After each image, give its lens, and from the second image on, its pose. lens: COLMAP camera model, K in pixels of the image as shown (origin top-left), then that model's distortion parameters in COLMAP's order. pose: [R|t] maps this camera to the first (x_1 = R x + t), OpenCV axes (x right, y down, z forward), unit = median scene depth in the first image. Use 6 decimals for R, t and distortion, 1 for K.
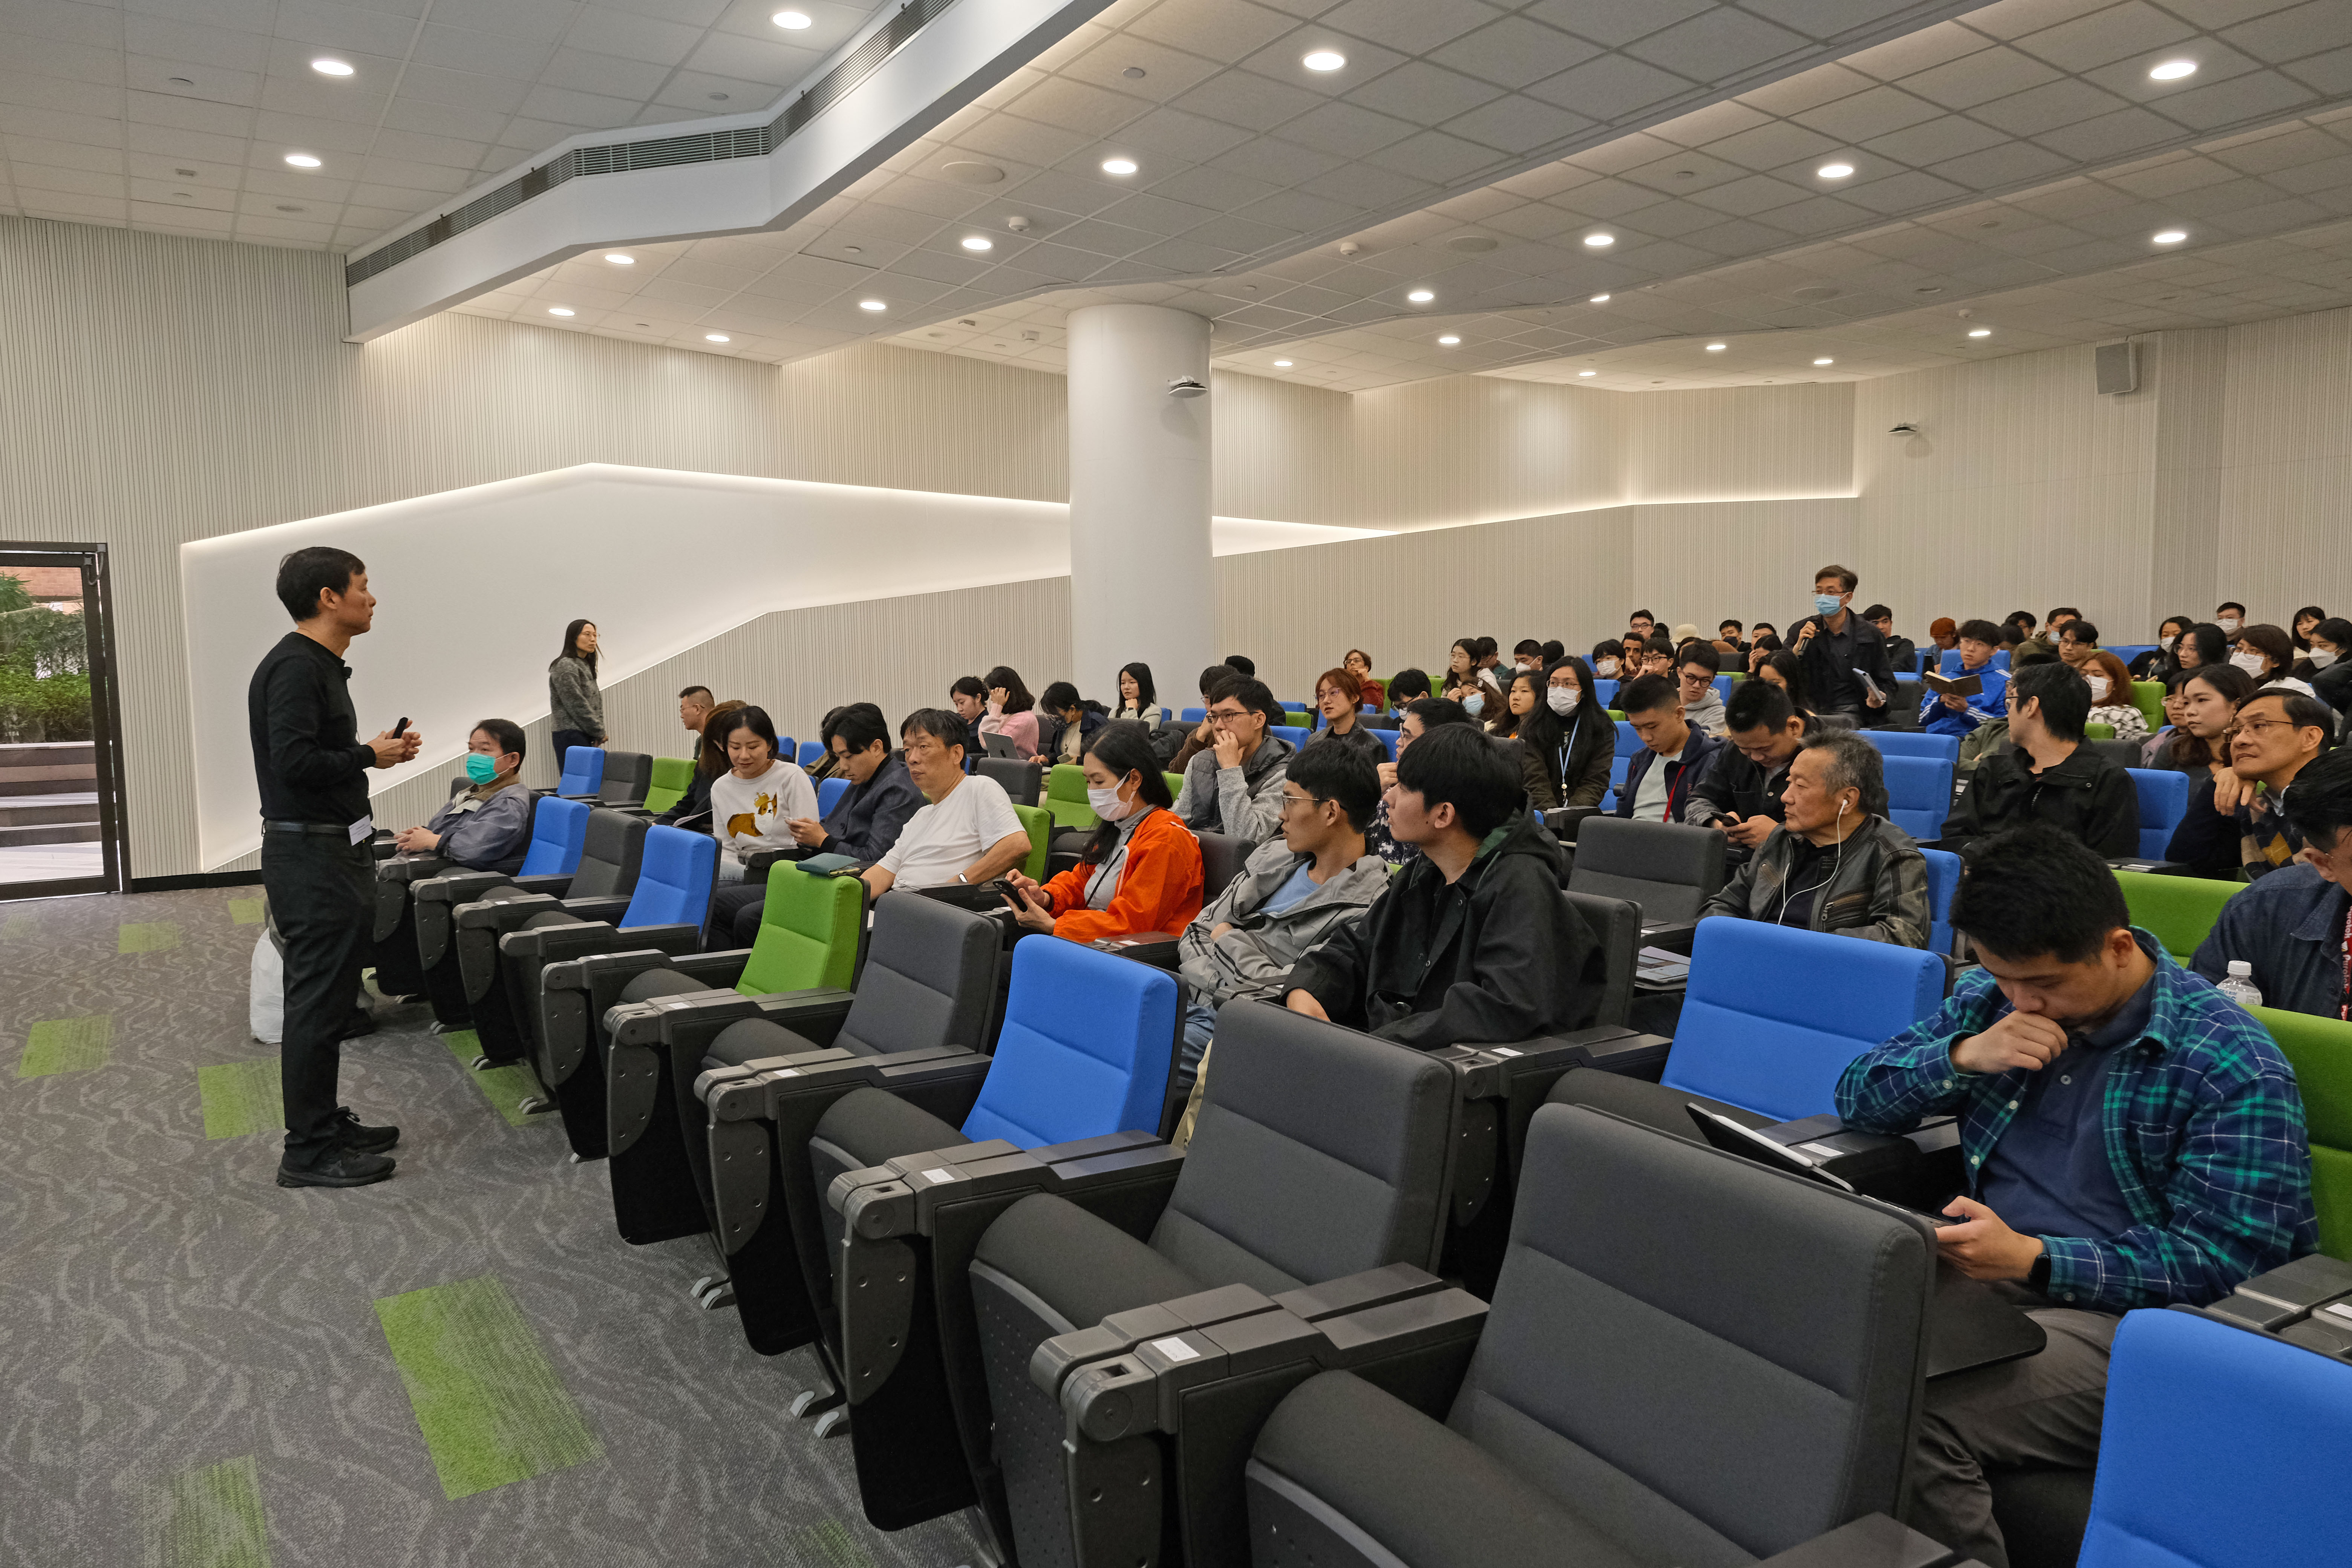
lens RADIAL K [[1625.6, 0, 1176.0], [0, 1625.6, 784.0], [0, 0, 1]] dist [-0.001080, 0.044374]
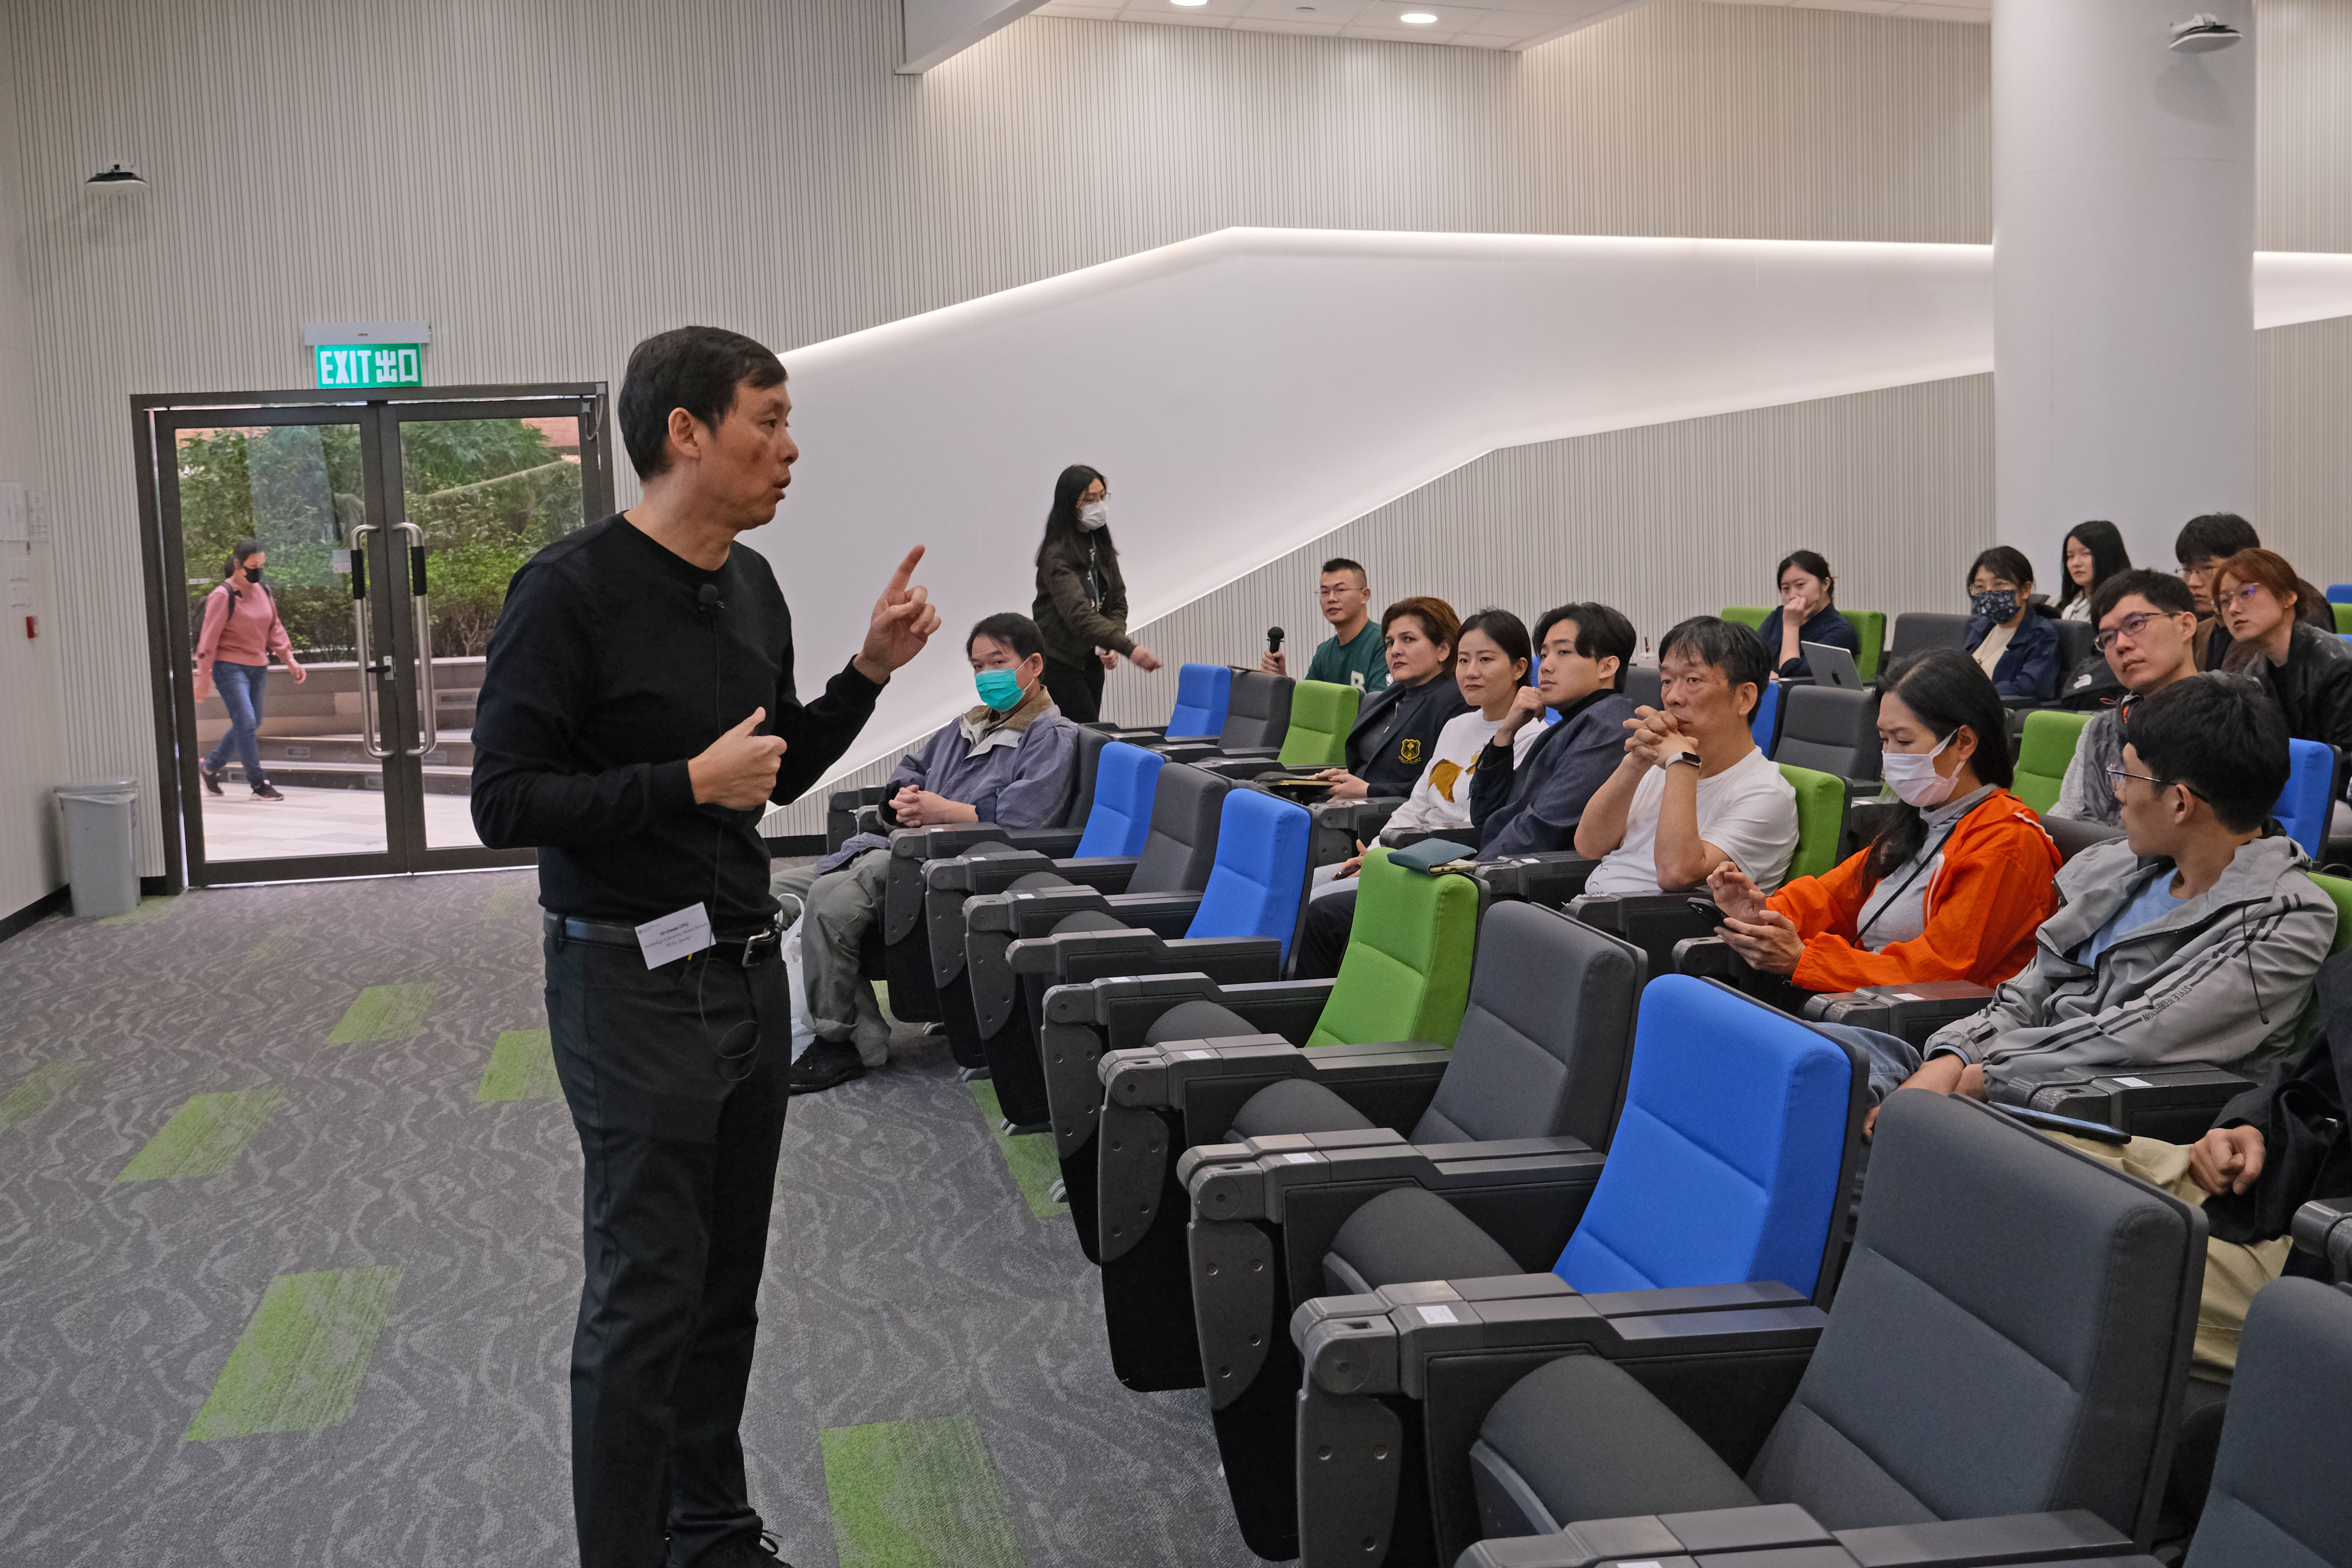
lens RADIAL K [[2715.4, 0, 1176.0], [0, 2715.4, 784.0], [0, 0, 1]] dist [0.015783, 0.035570]
pose [[0.925475, 0.019787, -0.378292, 0.106050], [-0.010582, 0.999596, 0.026396, -0.007942], [0.378661, -0.020426, 0.925310, -0.061676]]
